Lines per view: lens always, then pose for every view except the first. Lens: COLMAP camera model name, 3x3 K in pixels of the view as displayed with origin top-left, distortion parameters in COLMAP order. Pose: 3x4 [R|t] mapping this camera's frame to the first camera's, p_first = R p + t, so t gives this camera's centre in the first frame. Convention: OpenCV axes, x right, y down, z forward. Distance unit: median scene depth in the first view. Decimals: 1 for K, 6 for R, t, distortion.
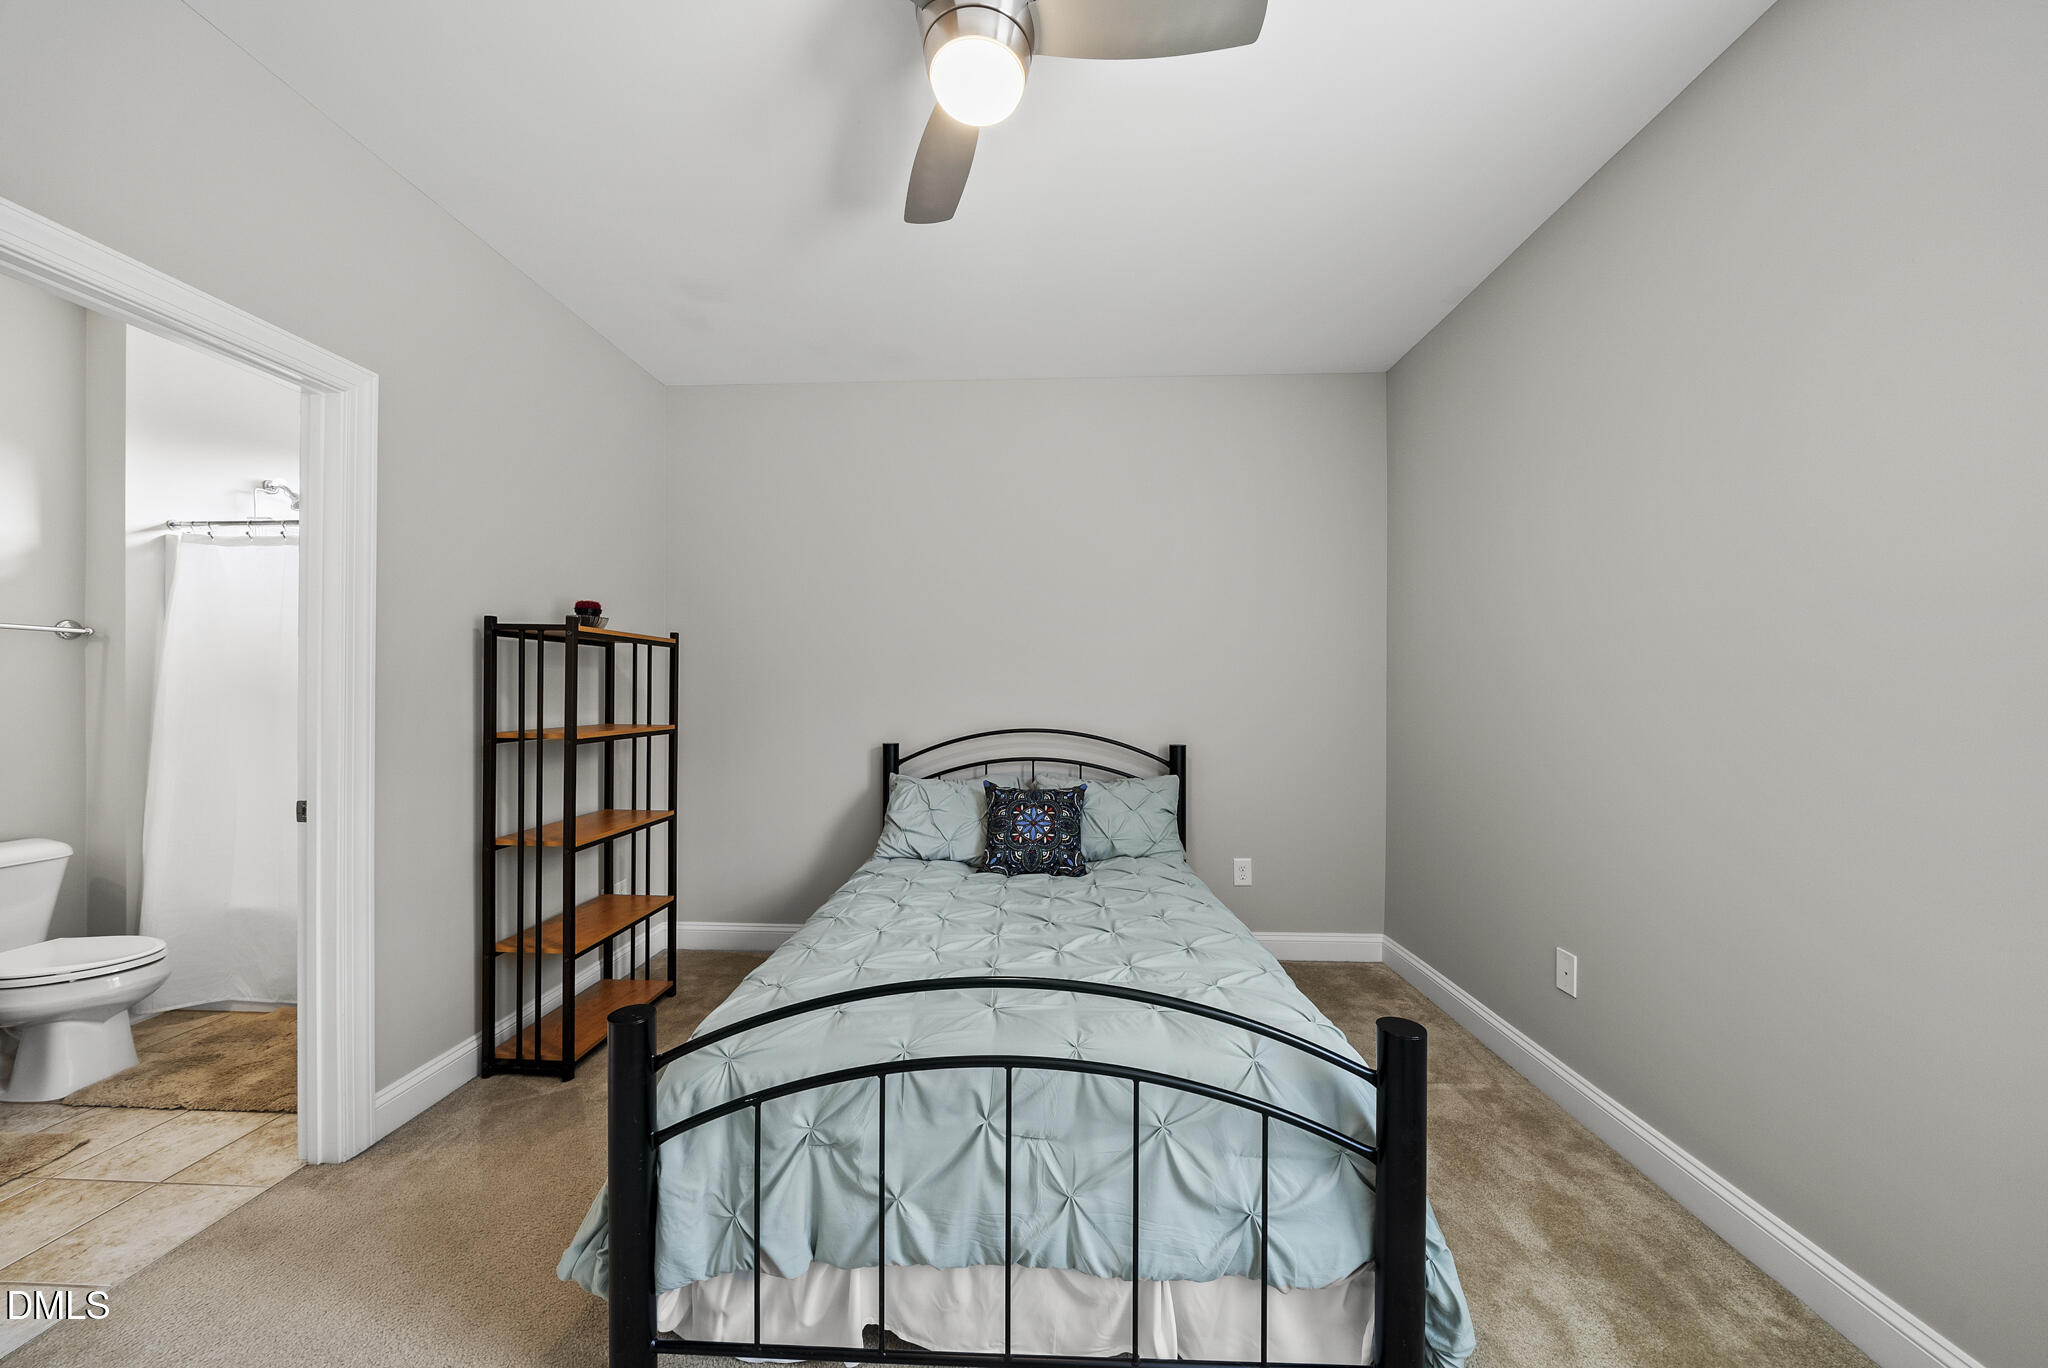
lens RADIAL K [[716.8, 0, 1031.2], [0, 716.8, 691.6], [0, 0, 1]] dist [-0.004449, -0.000017]
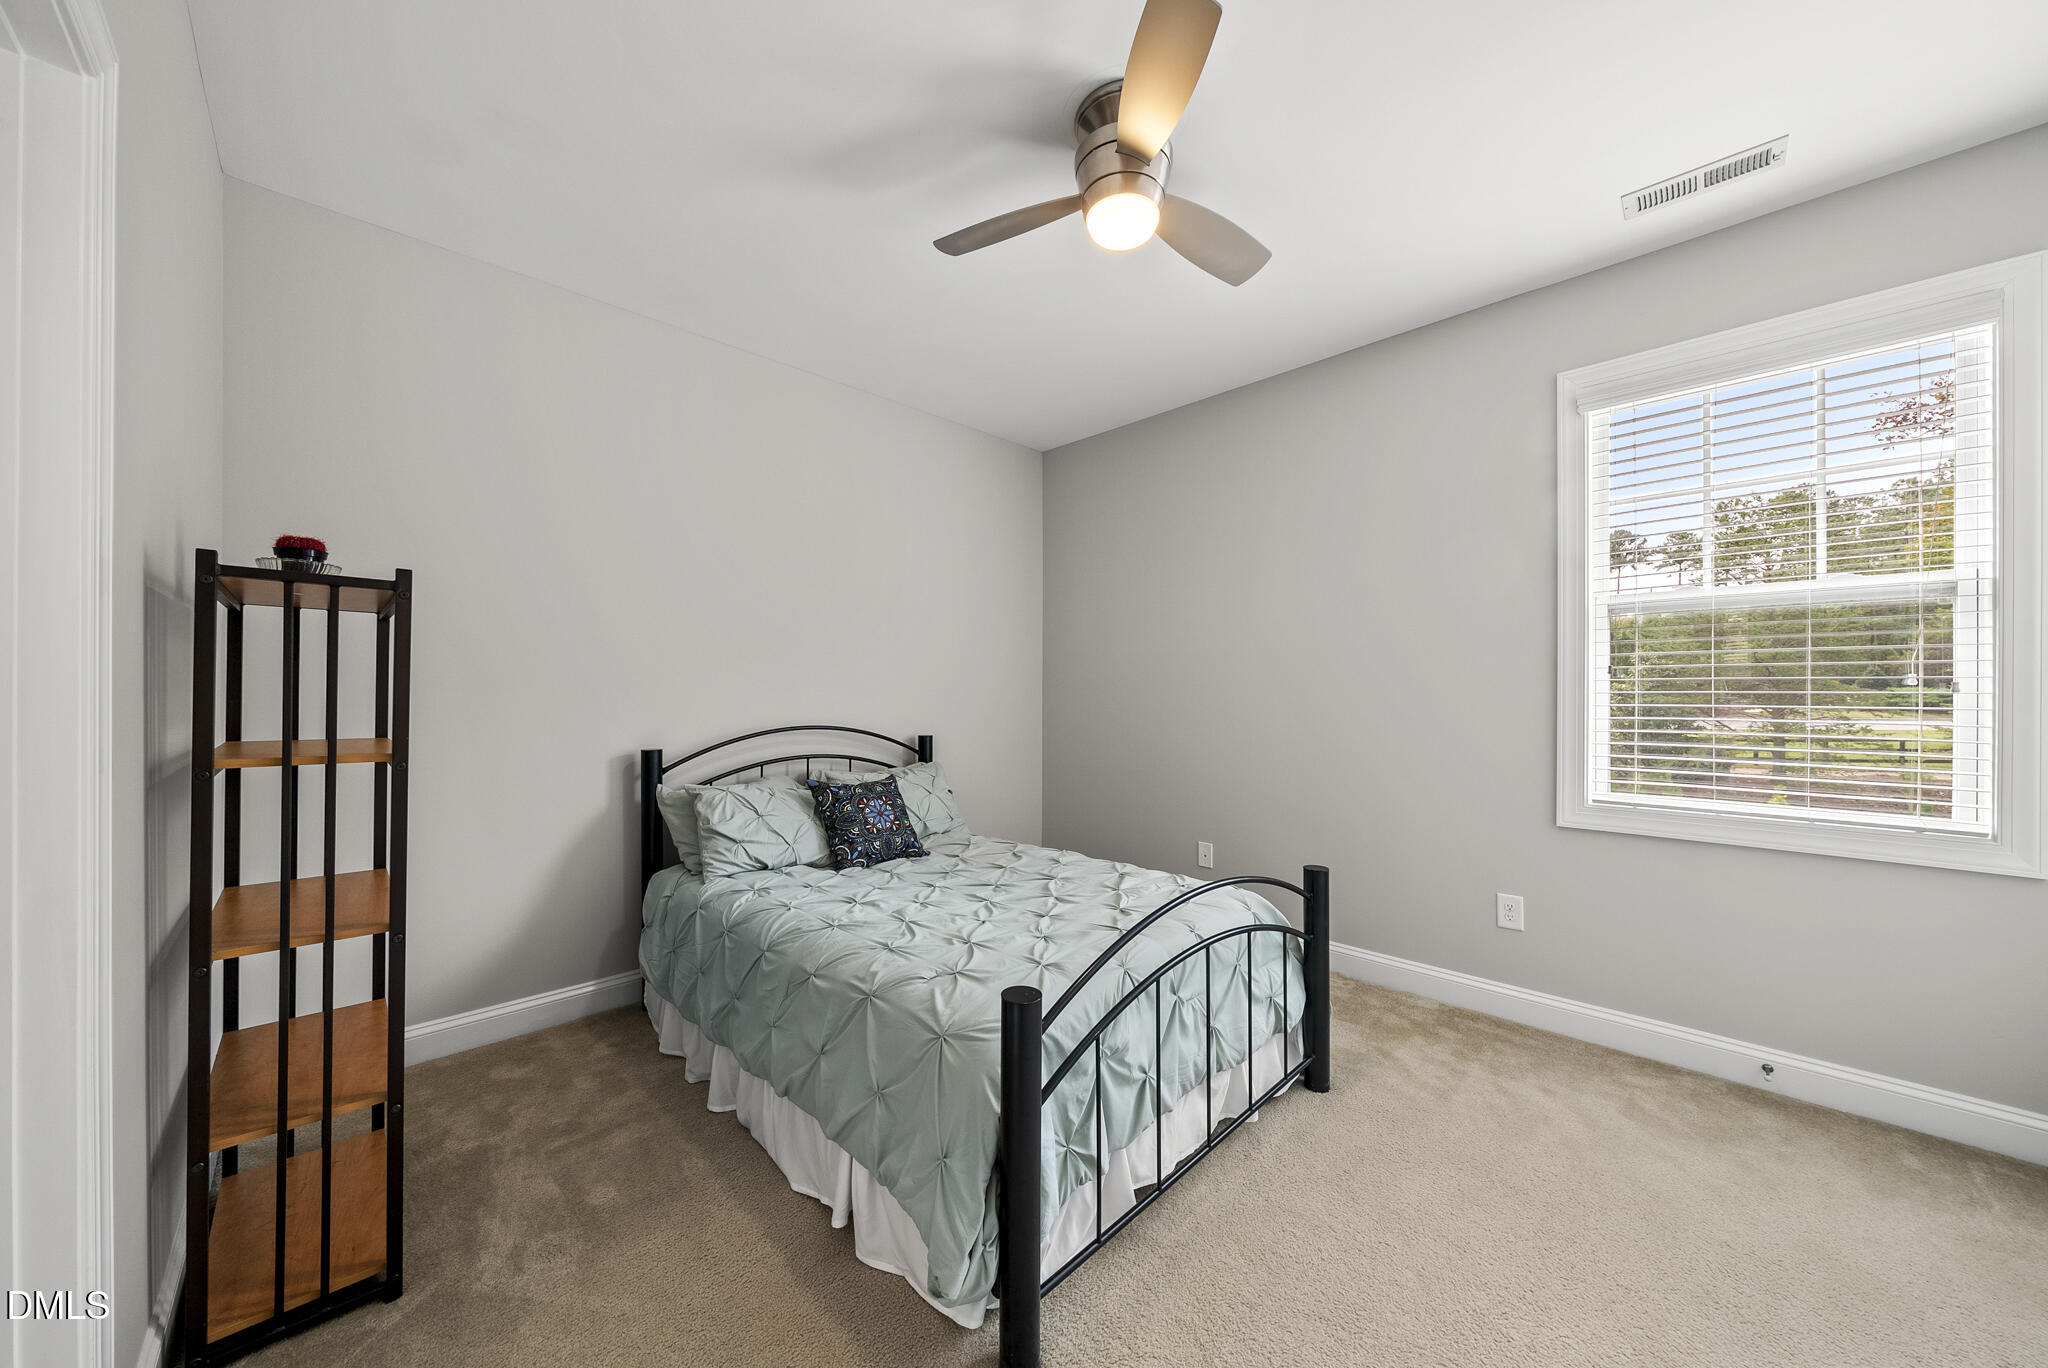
lens RADIAL K [[716.8, 0, 1028.5], [0, 716.8, 686.3], [0, 0, 1]] dist [-0.004449, -0.000017]
pose [[0.671409, 0.005121, 0.741069, -0.653559], [-0.002669, 0.999986, -0.004492, 0.001173], [-0.741082, 0.001038, 0.671414, 0.138594]]
